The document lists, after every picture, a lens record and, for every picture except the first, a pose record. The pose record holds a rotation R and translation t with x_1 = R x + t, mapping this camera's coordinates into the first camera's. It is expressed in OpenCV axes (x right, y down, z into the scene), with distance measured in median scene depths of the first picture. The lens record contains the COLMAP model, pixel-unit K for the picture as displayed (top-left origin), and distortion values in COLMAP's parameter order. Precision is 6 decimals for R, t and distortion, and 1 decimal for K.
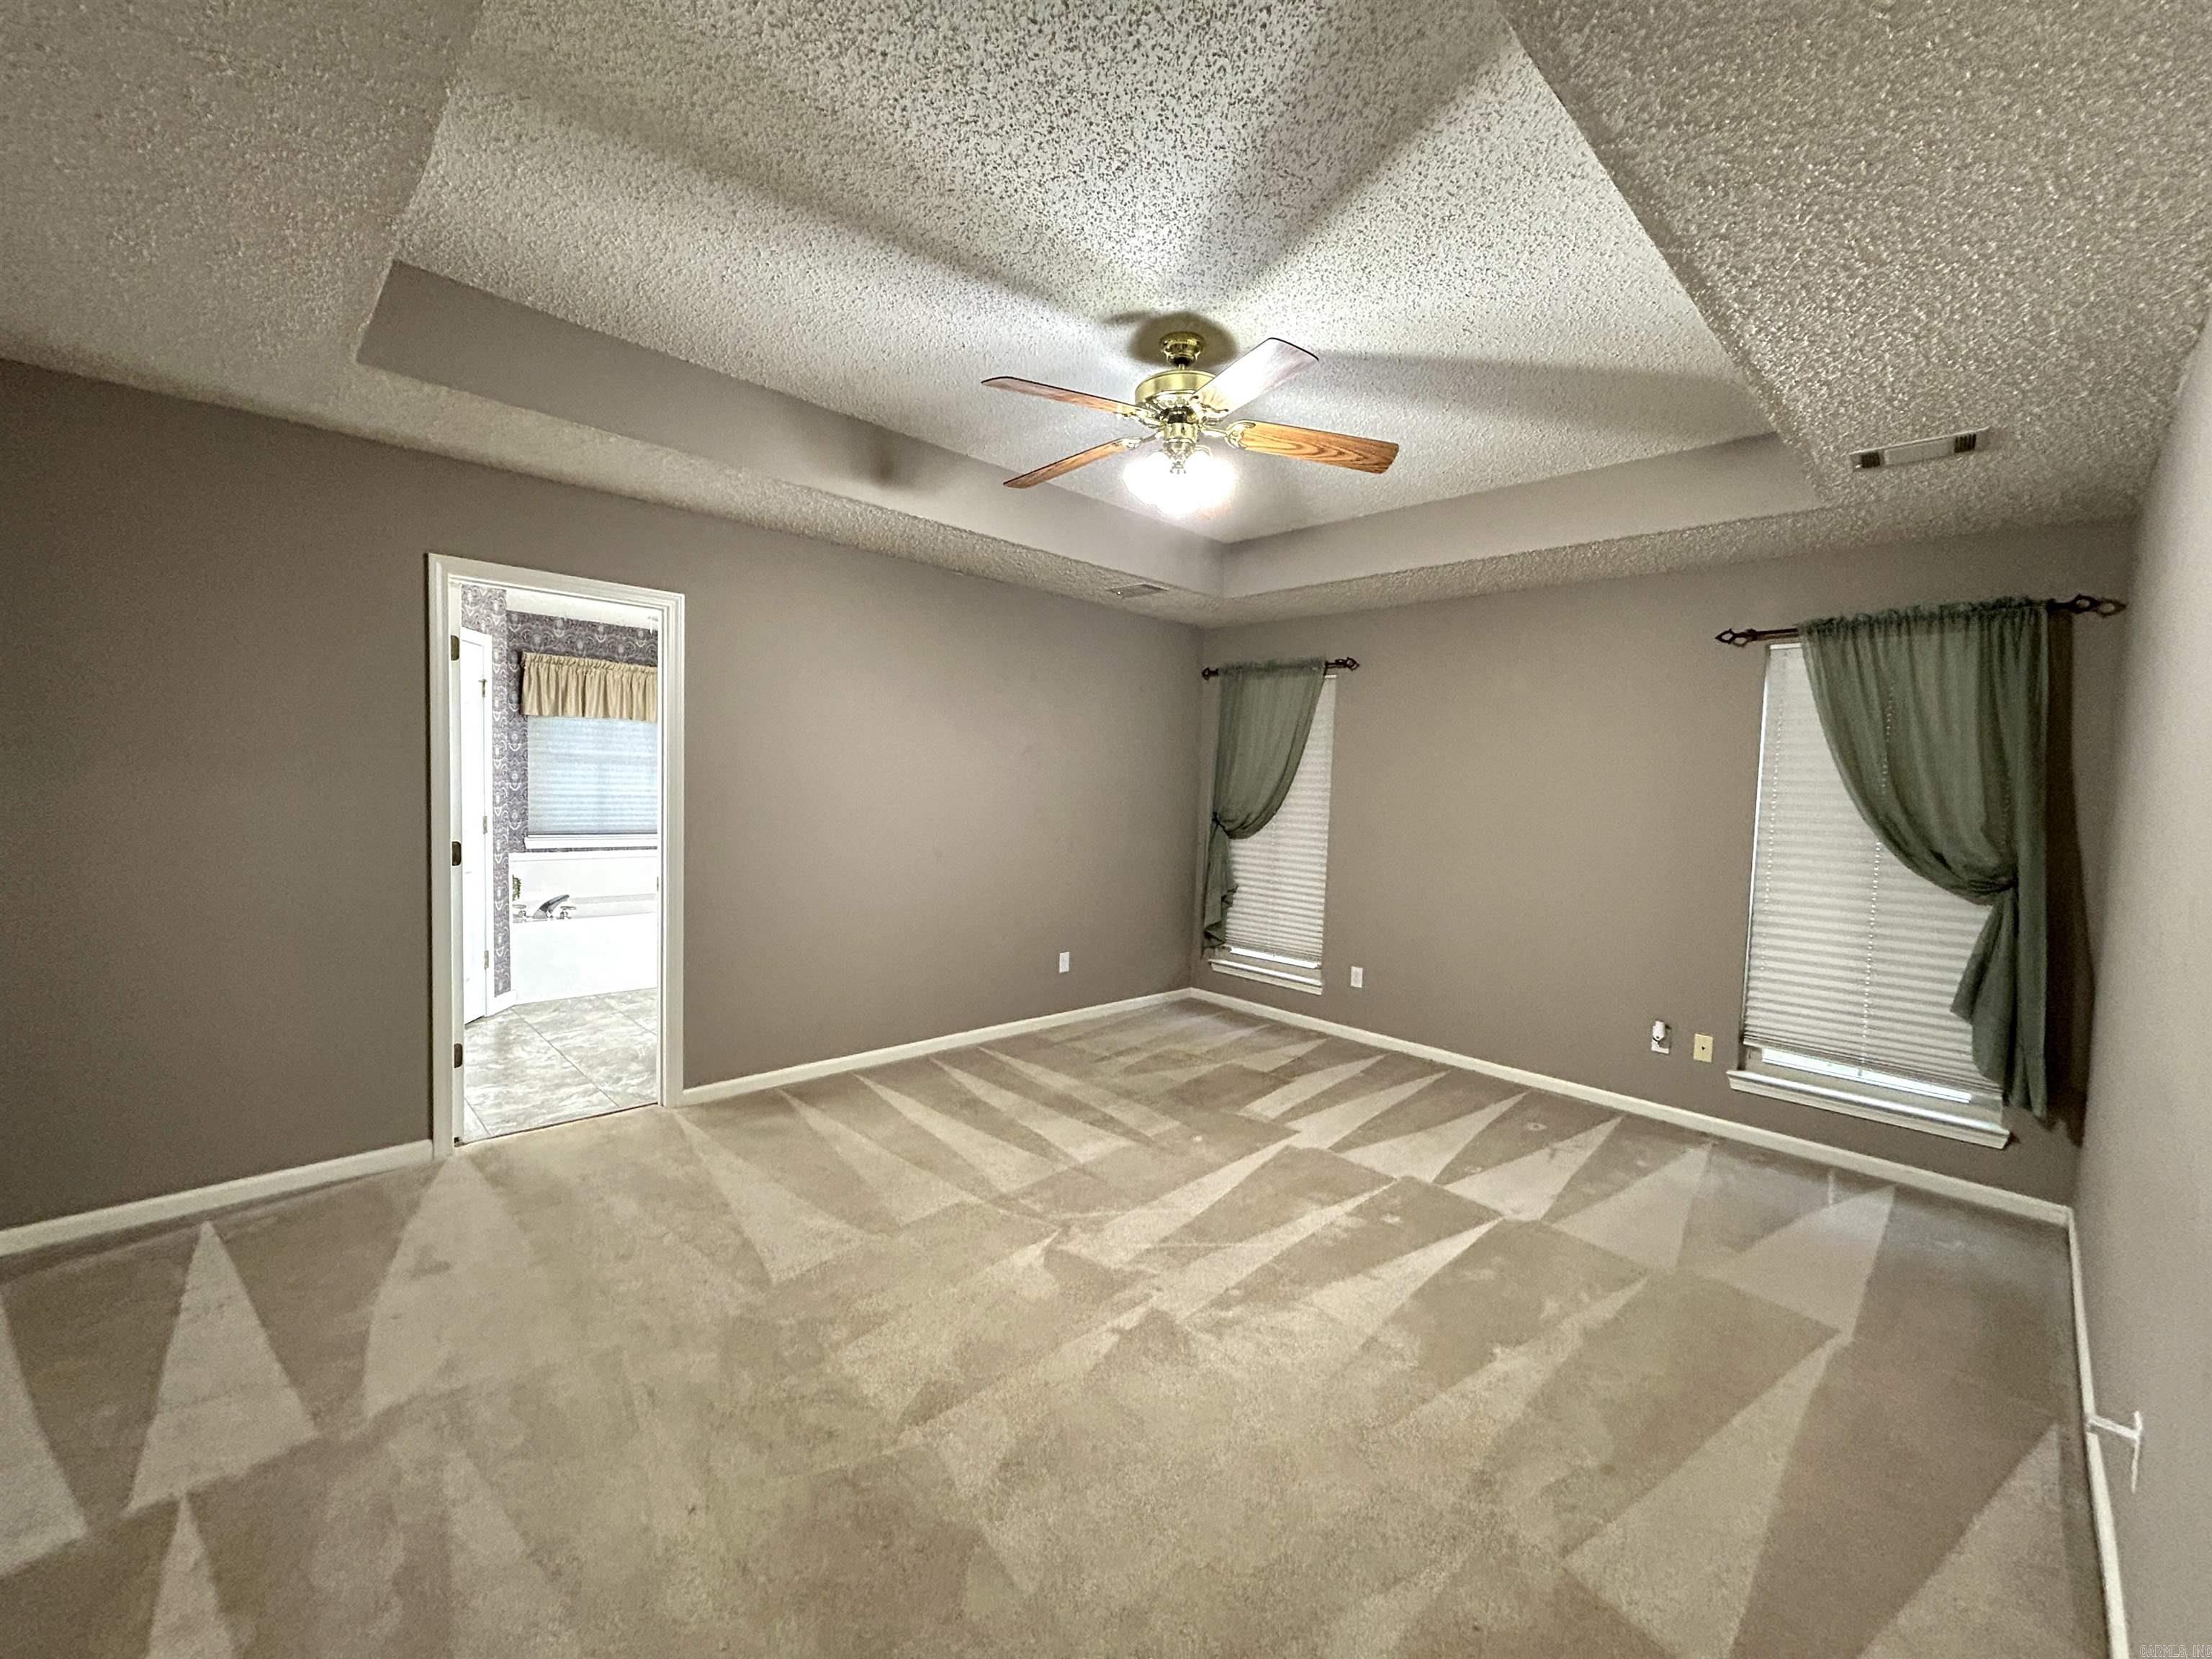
lens RADIAL K [[896.3, 0, 1098.2], [0, 896.3, 830.5], [0, 0, 1]] dist [-0.001205, 0.000585]
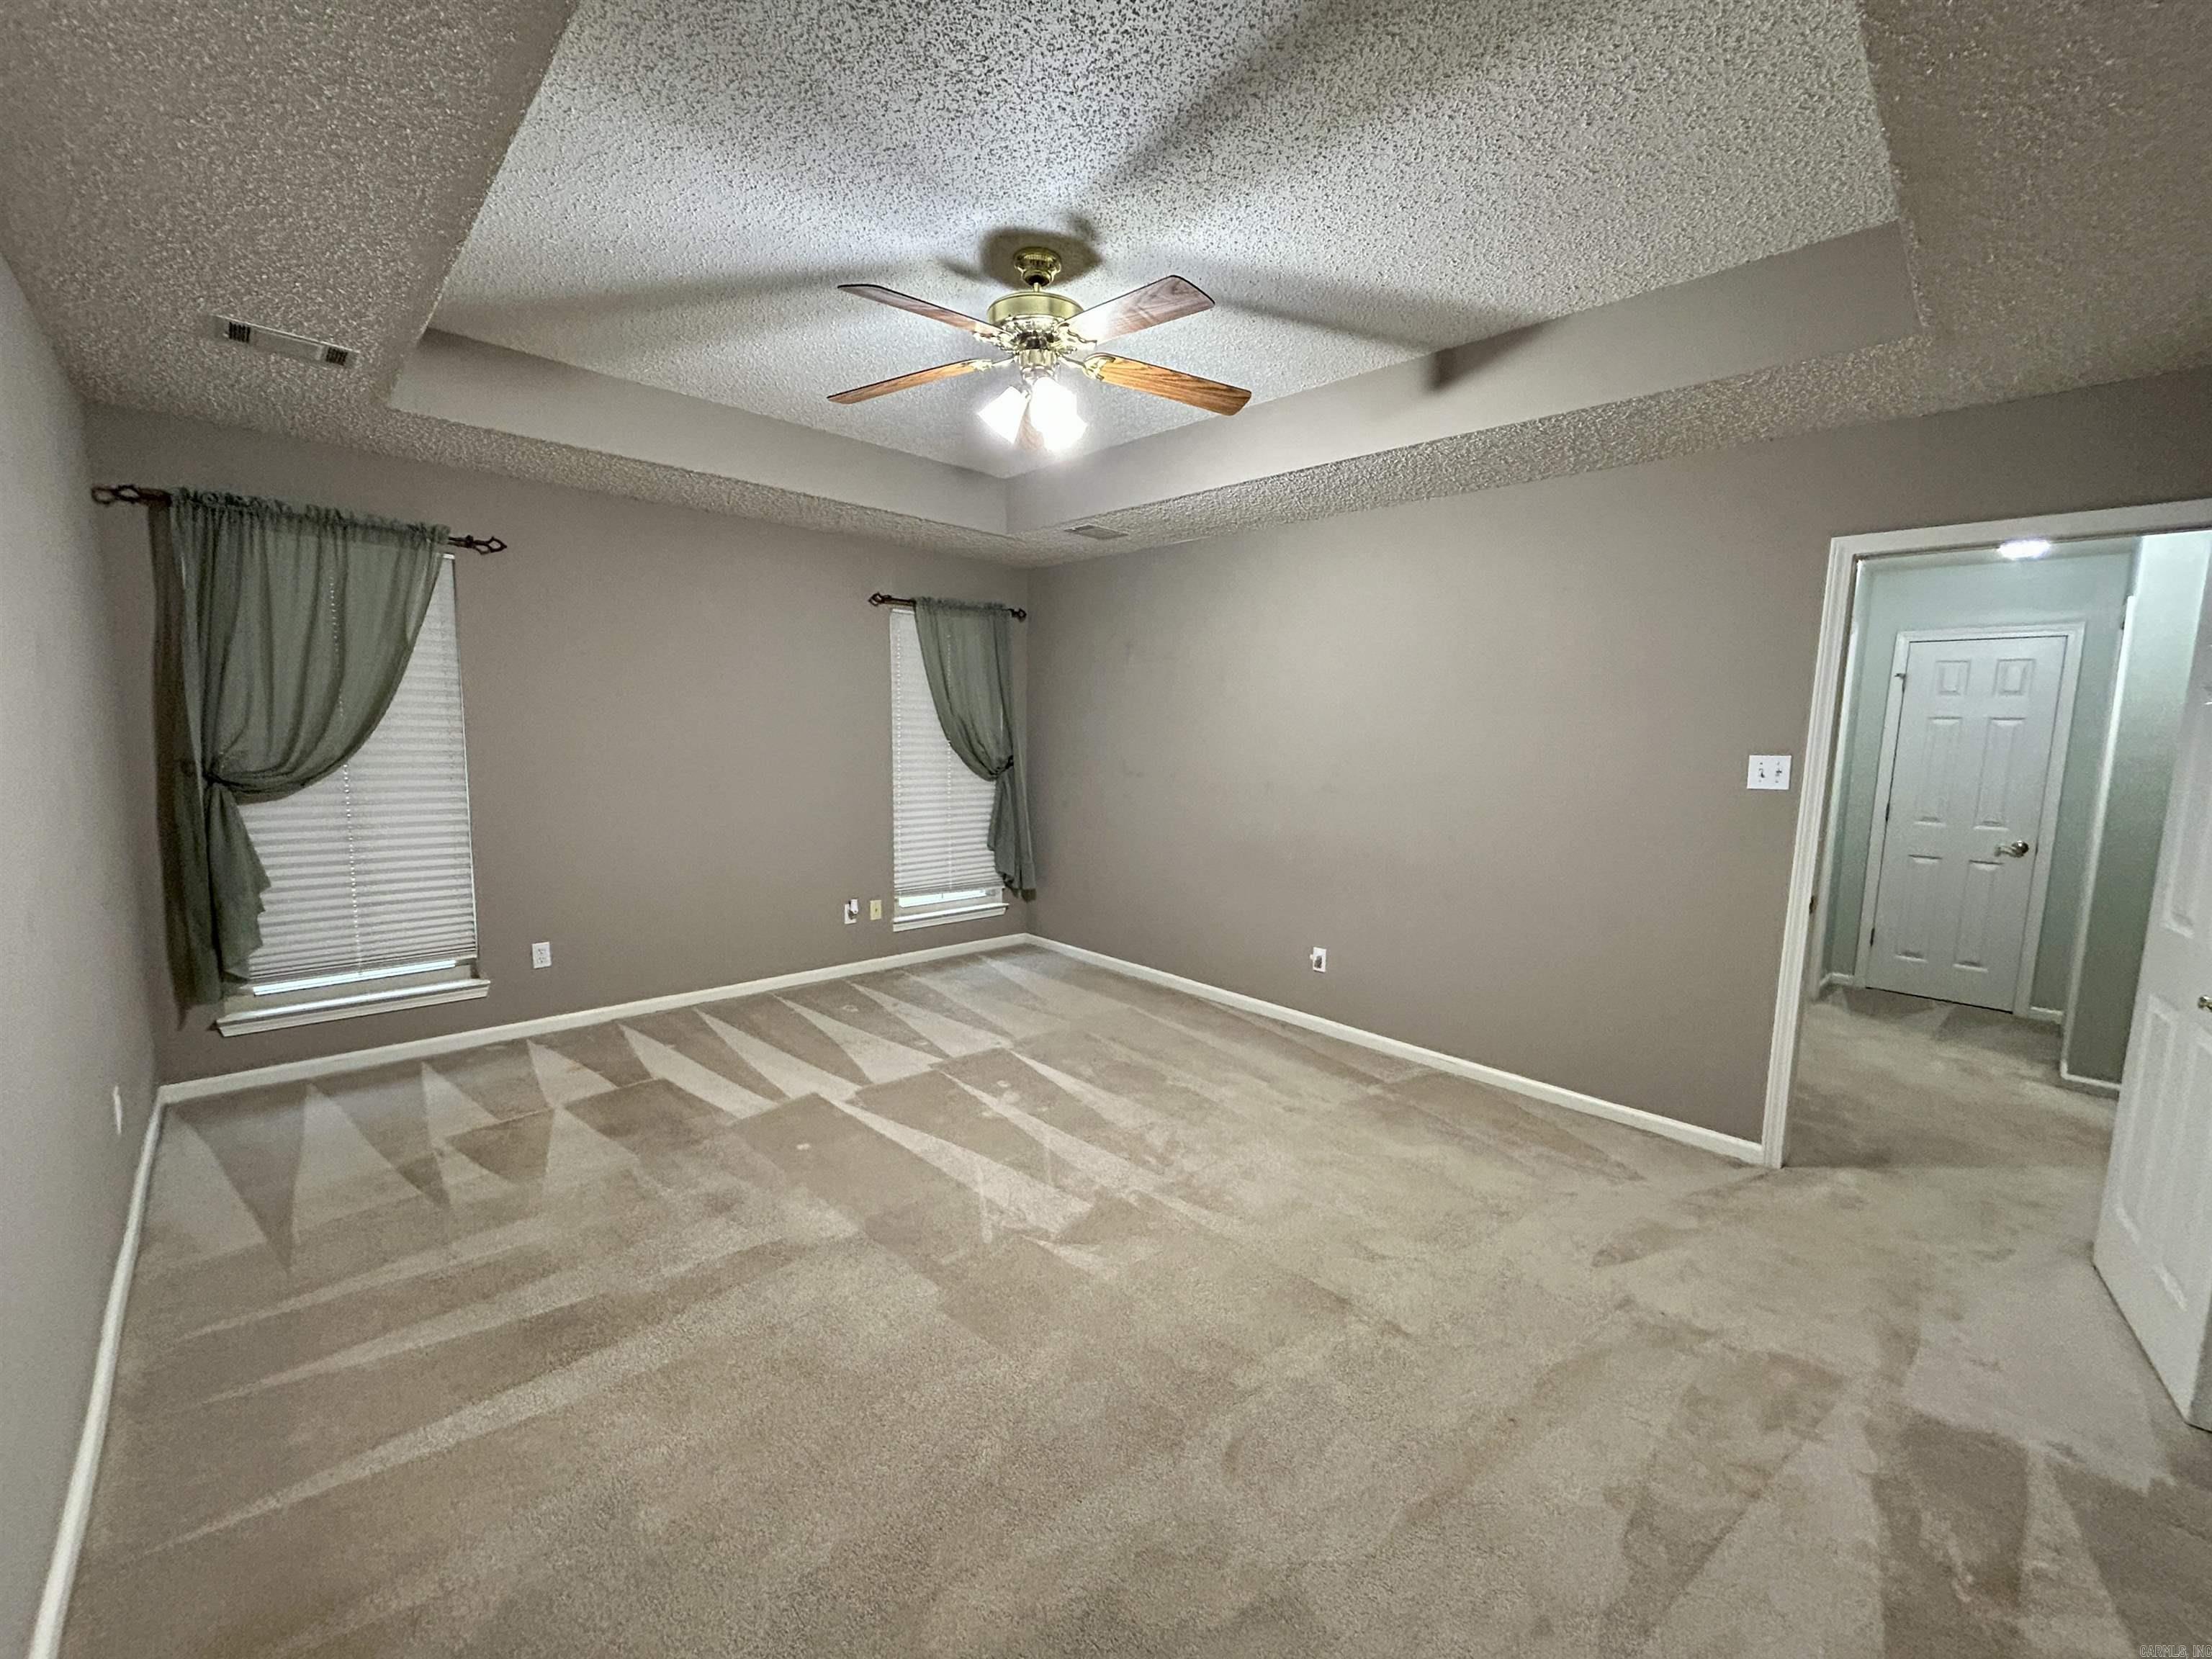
lens RADIAL K [[896.3, 0, 1101.5], [0, 896.3, 818.3], [0, 0, 1]] dist [-0.001205, 0.000585]
pose [[0.003418, -0.134579, 0.990897, -0.616467], [0.033598, 0.990359, 0.134390, -0.059172], [-0.999430, 0.032833, 0.007906, 0.636177]]
